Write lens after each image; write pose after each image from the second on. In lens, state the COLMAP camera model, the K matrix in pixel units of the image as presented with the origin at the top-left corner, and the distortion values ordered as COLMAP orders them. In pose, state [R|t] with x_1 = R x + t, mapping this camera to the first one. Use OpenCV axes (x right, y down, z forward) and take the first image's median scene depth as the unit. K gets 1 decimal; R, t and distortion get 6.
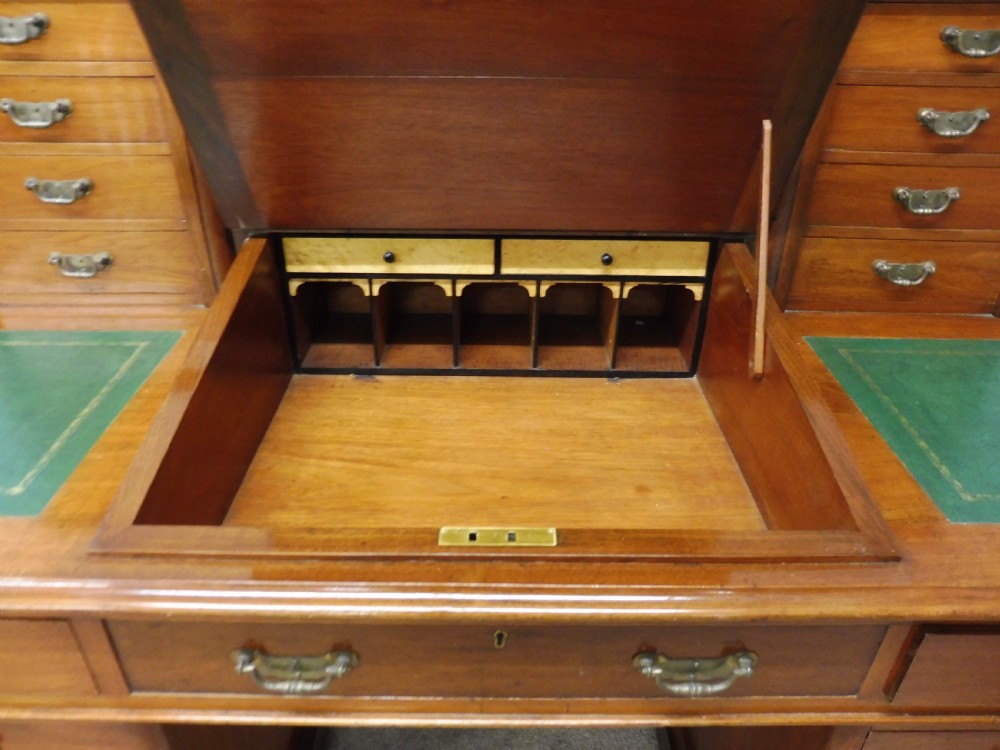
lens RADIAL K [[723.1, 0, 499.7], [0, 723.1, 379.8], [0, 0, 1]] dist [-0.055522, 0.027081]
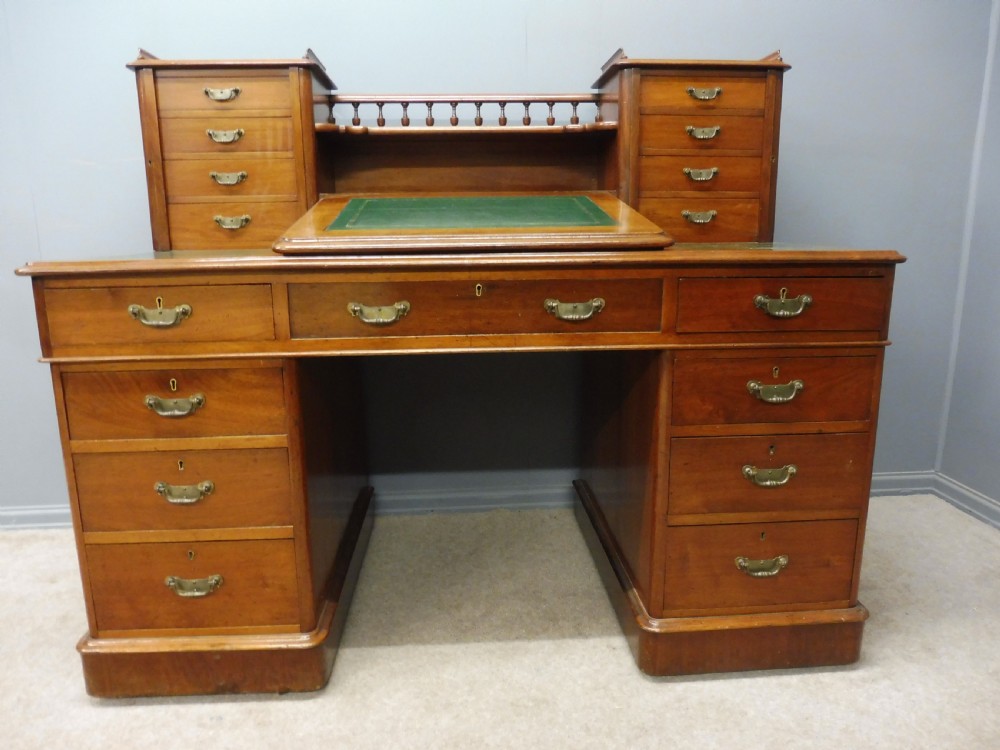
lens RADIAL K [[723.1, 0, 502.8], [0, 723.1, 376.8], [0, 0, 1]] dist [-0.055522, 0.027081]
pose [[0.998059, -0.036192, 0.050673, -0.030715], [0.050439, 0.947082, -0.317003, 0.829425], [-0.036519, 0.318944, 0.947070, -0.597105]]
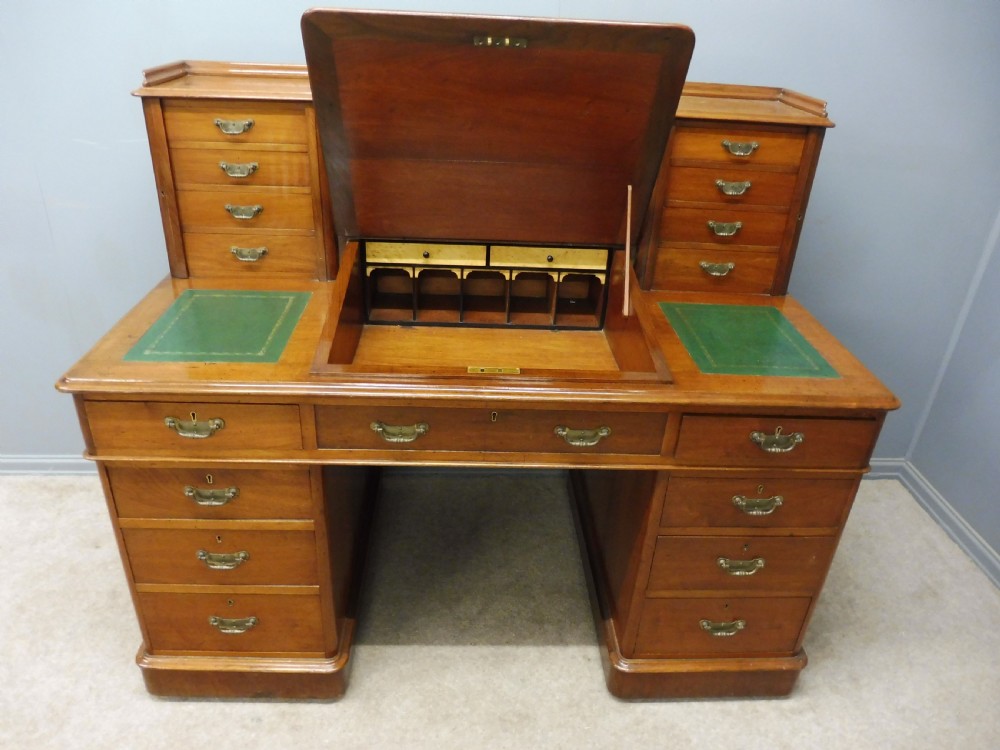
lens RADIAL K [[723.1, 0, 502.0], [0, 723.1, 378.9], [0, 0, 1]] dist [-0.055522, 0.027081]
pose [[0.998654, 0.013599, 0.050048, -0.057894], [-0.011486, 0.999040, -0.042279, 0.221233], [-0.050574, 0.041647, 0.997852, -0.809145]]
